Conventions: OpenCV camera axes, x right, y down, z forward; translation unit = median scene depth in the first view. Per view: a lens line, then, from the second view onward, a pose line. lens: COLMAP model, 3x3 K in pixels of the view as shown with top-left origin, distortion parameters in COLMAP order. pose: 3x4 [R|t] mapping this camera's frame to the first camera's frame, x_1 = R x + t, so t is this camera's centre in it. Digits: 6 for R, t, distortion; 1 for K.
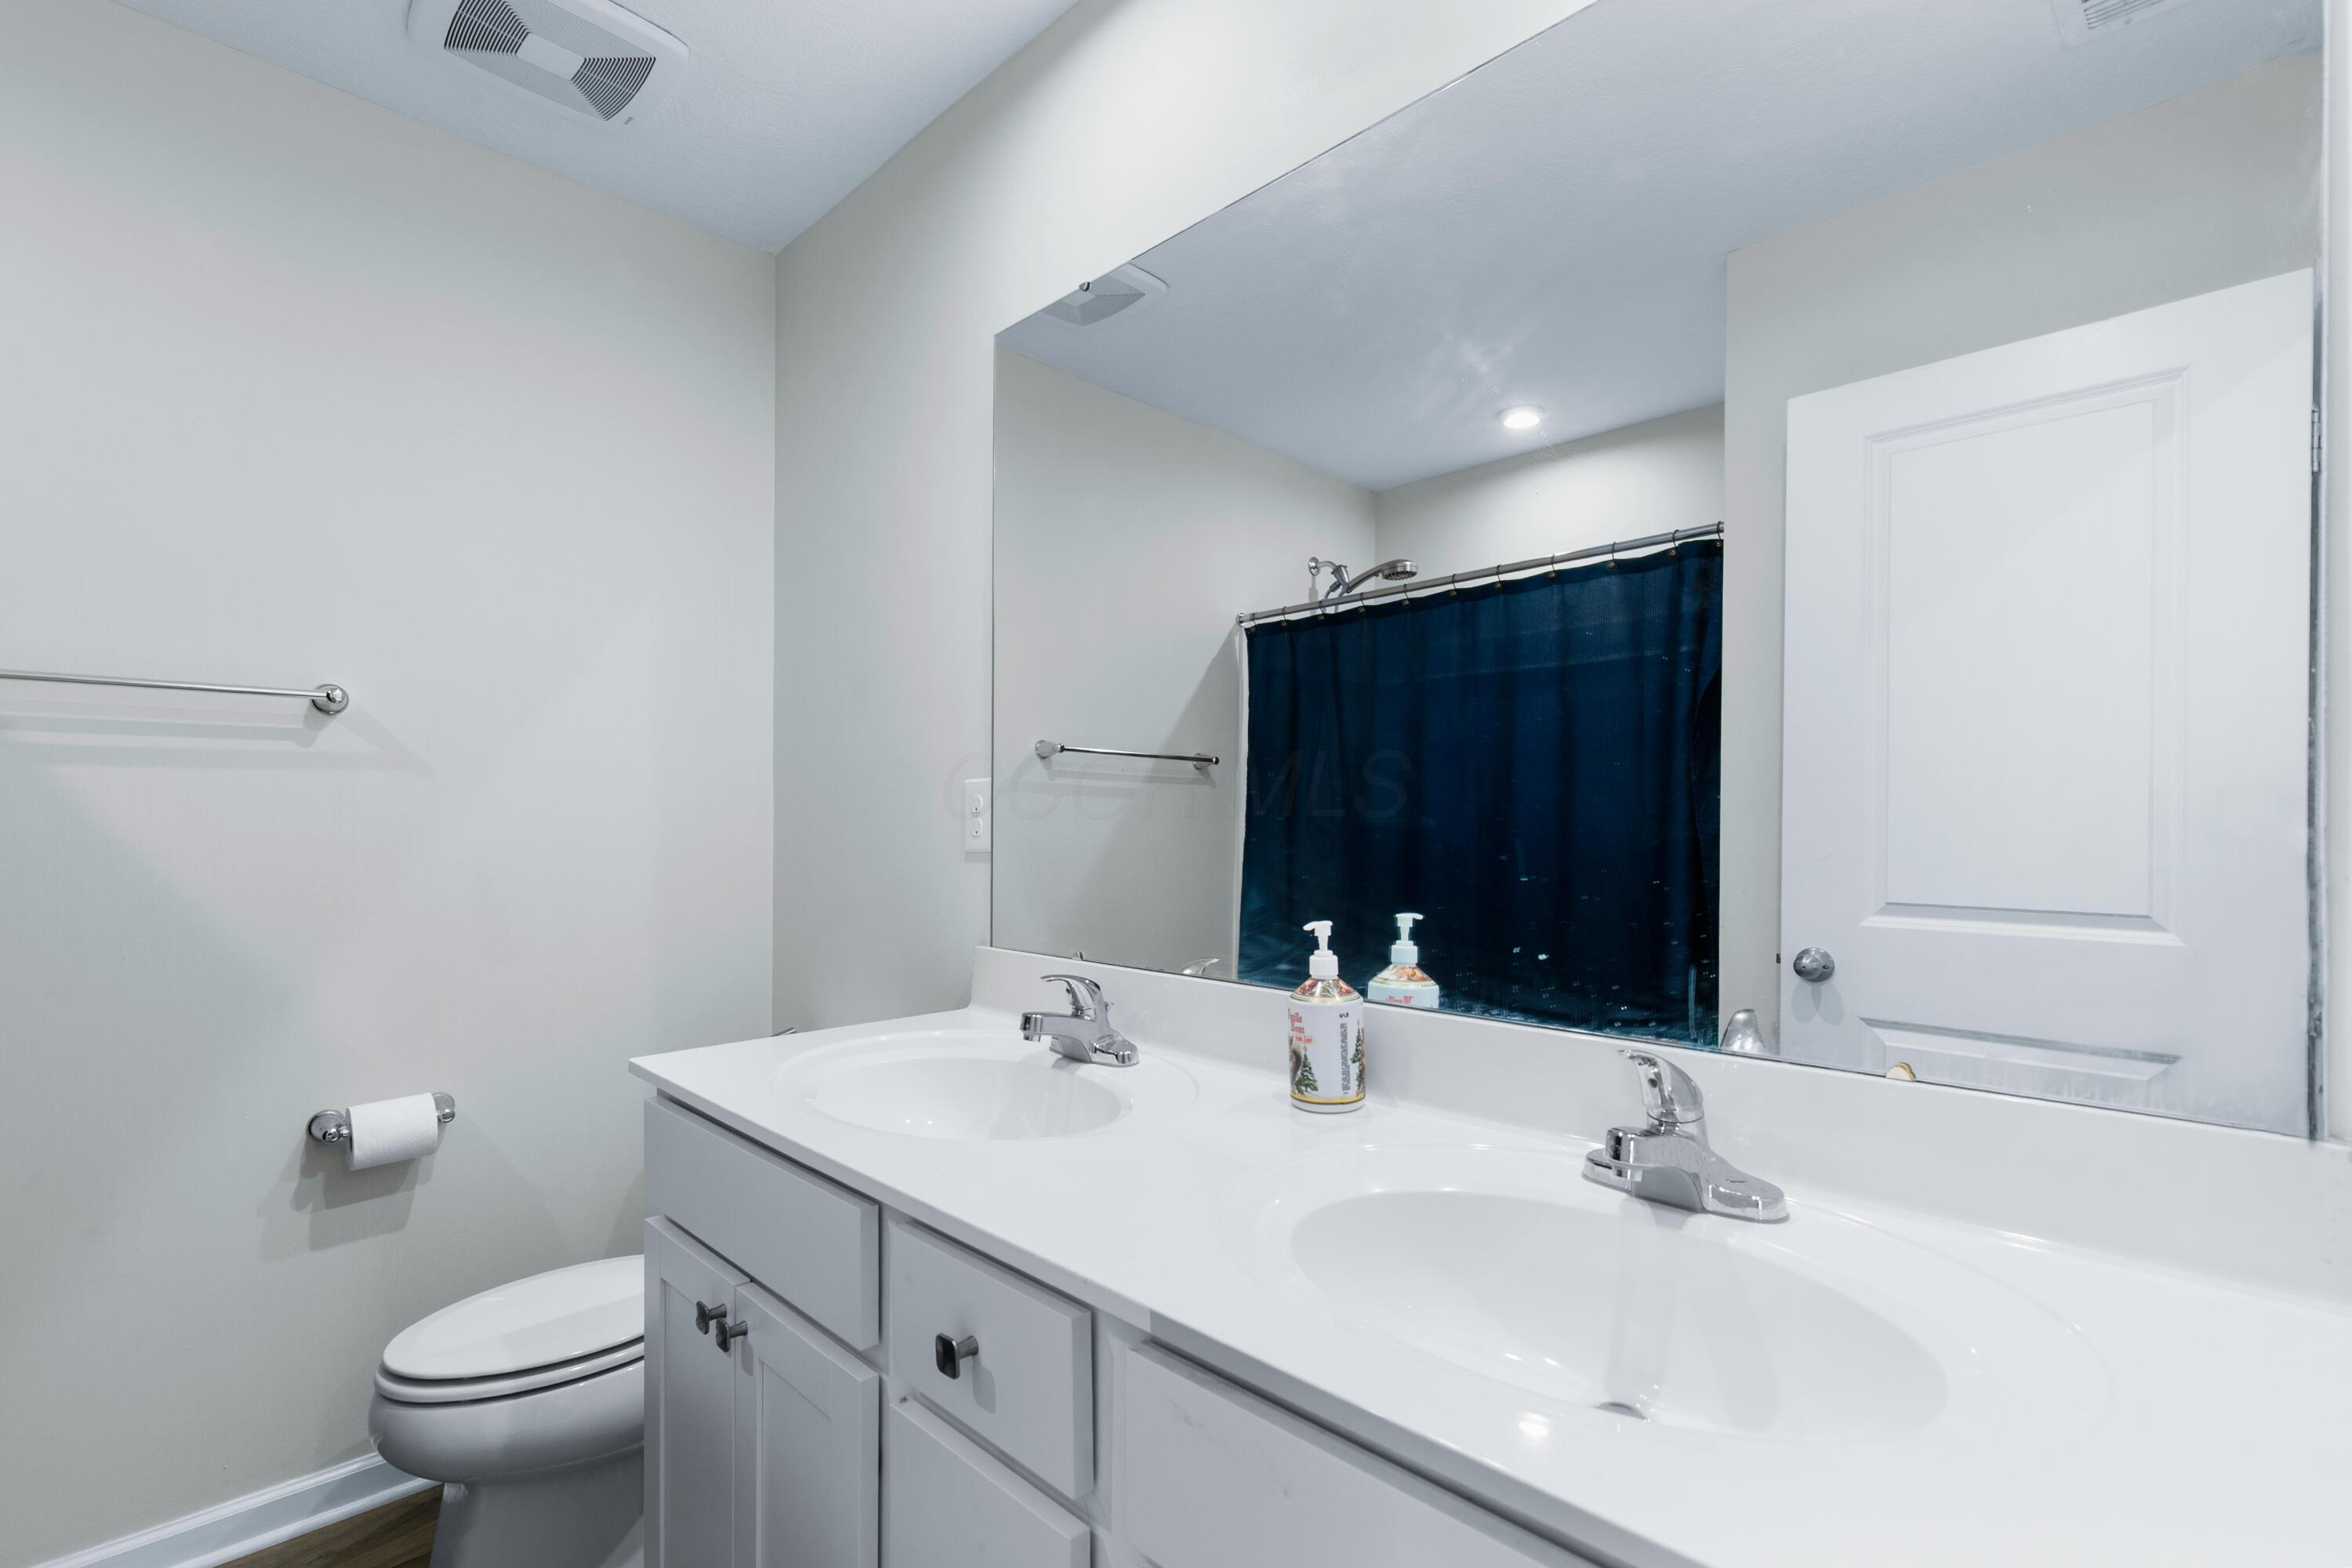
lens RADIAL K [[1079.2, 0, 1174.3], [0, 1079.2, 824.3], [0, 0, 1]] dist [0.017414, -0.008413]
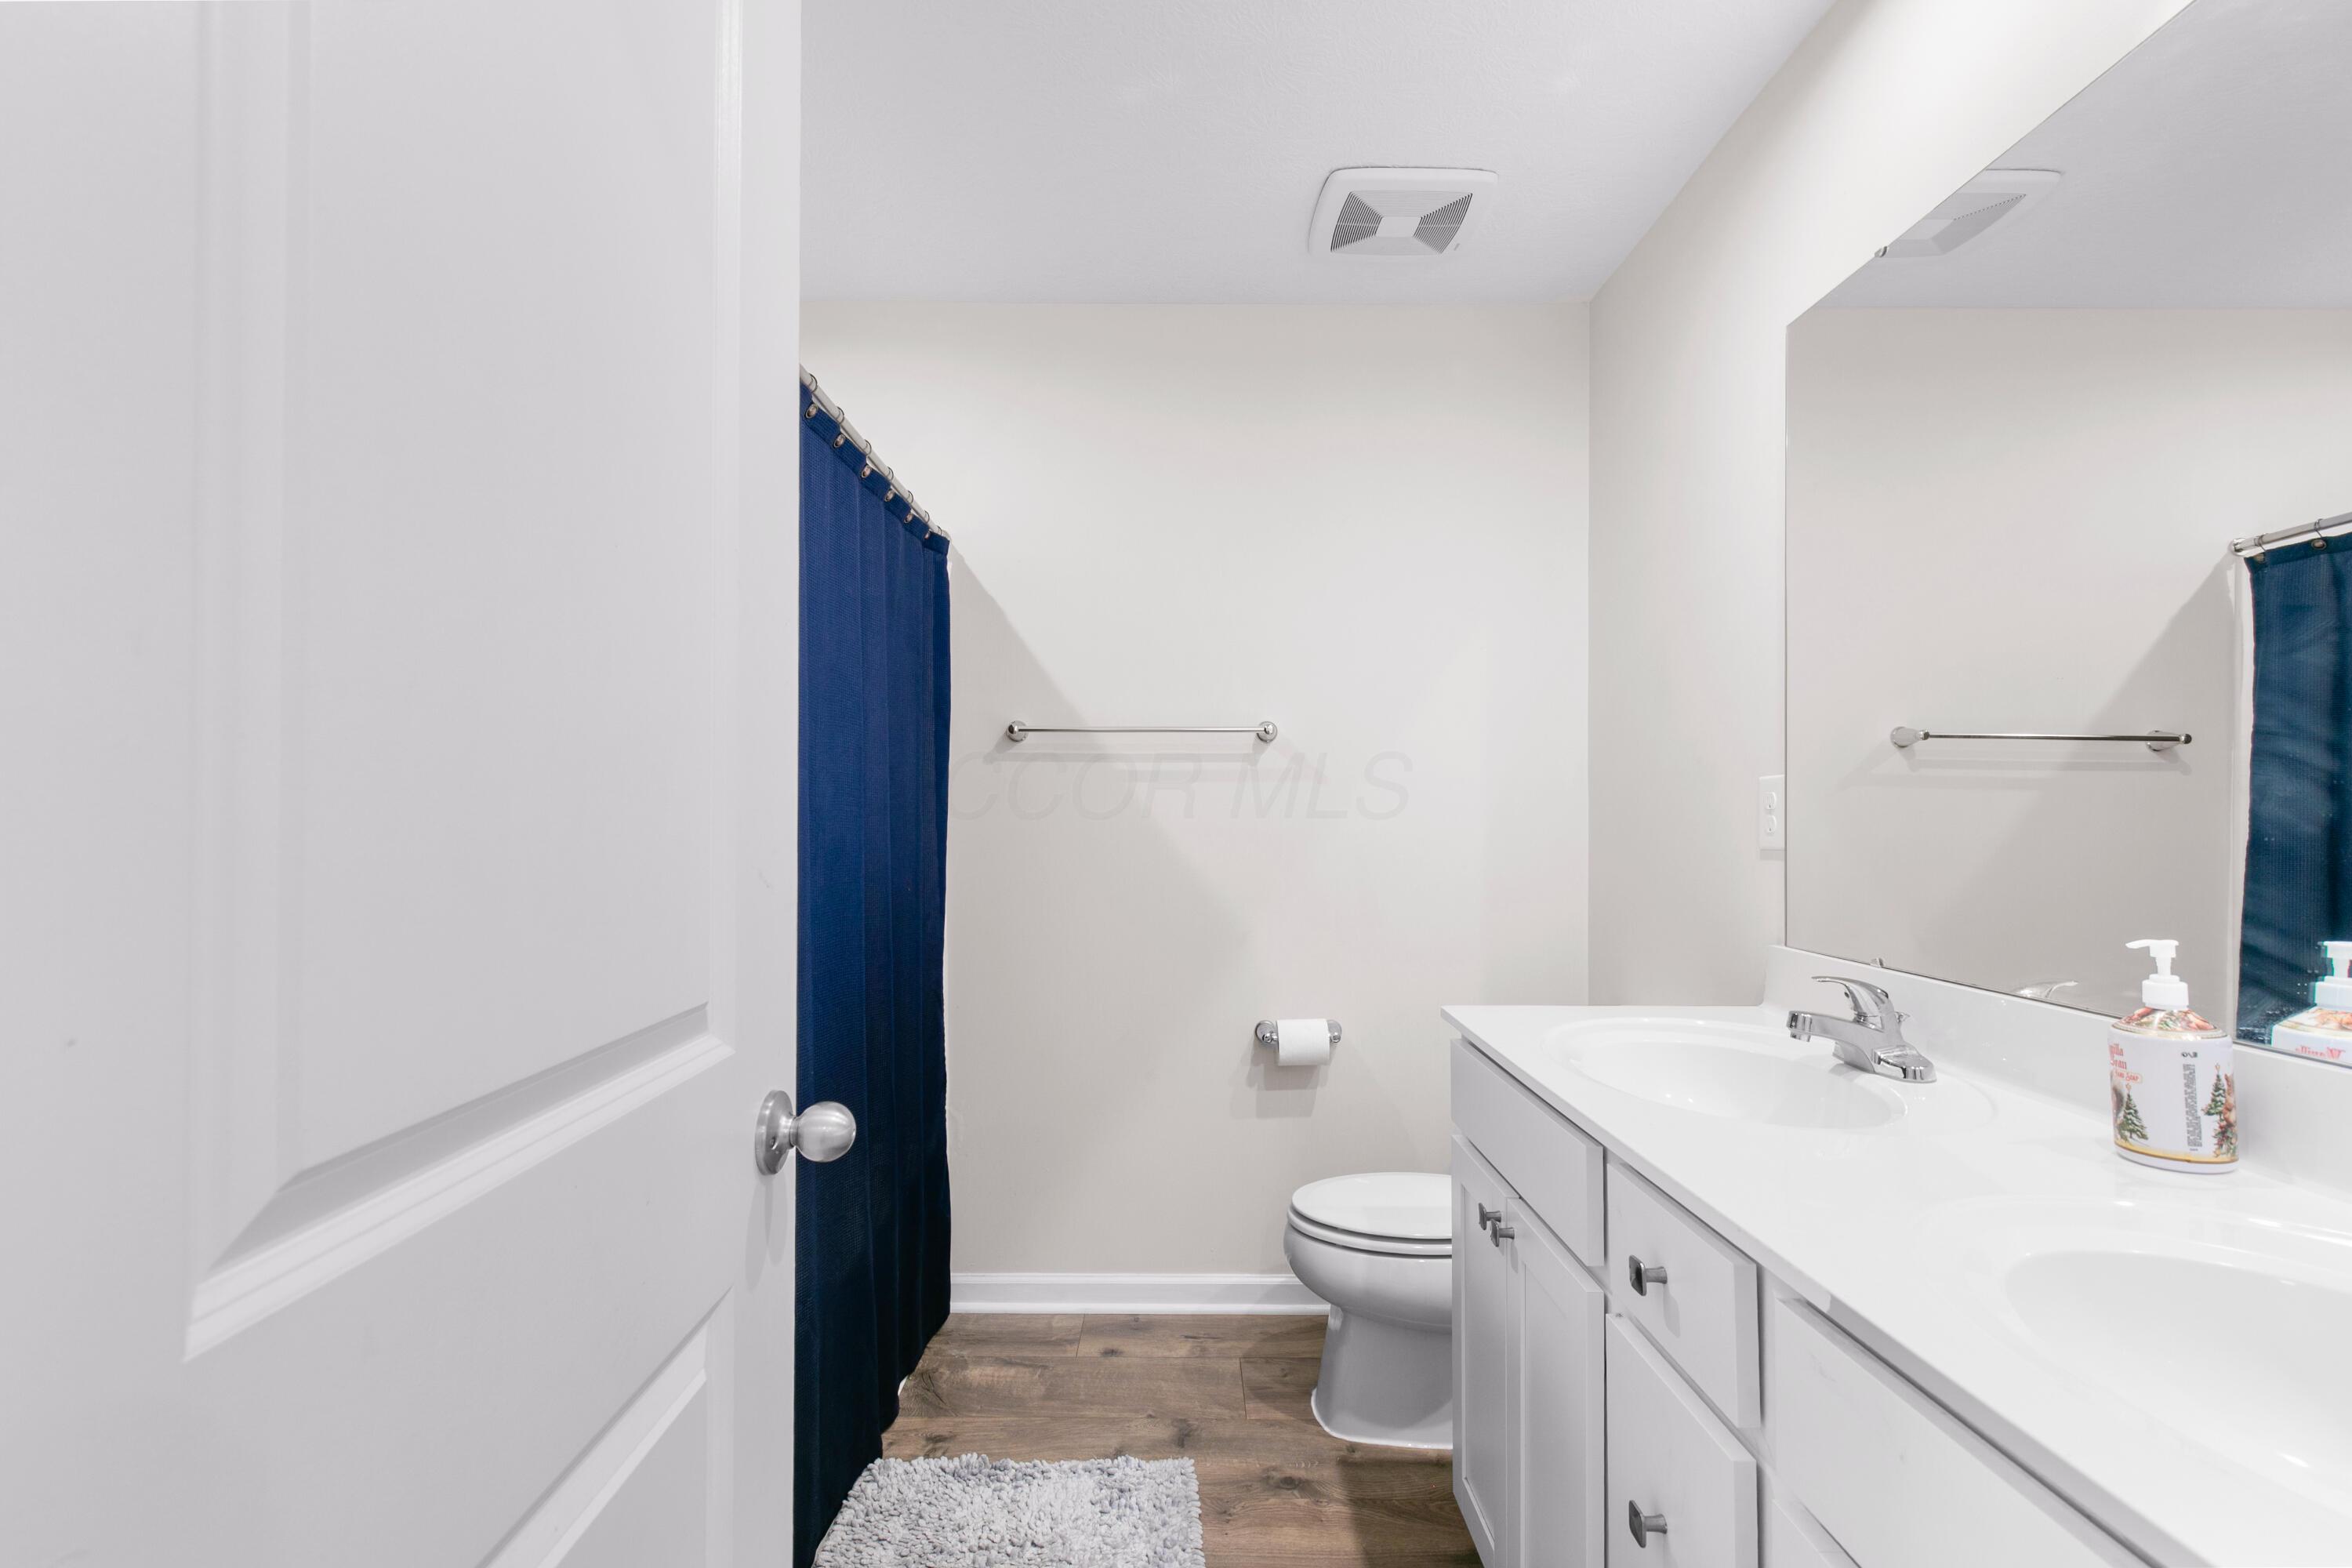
lens RADIAL K [[1079.2, 0, 1174.3], [0, 1079.2, 824.3], [0, 0, 1]] dist [0.017414, -0.008413]
pose [[0.714139, 0.006045, -0.699978, 0.149104], [-0.003206, 0.999980, 0.005365, -0.001120], [0.699996, -0.001588, 0.714145, -0.111035]]
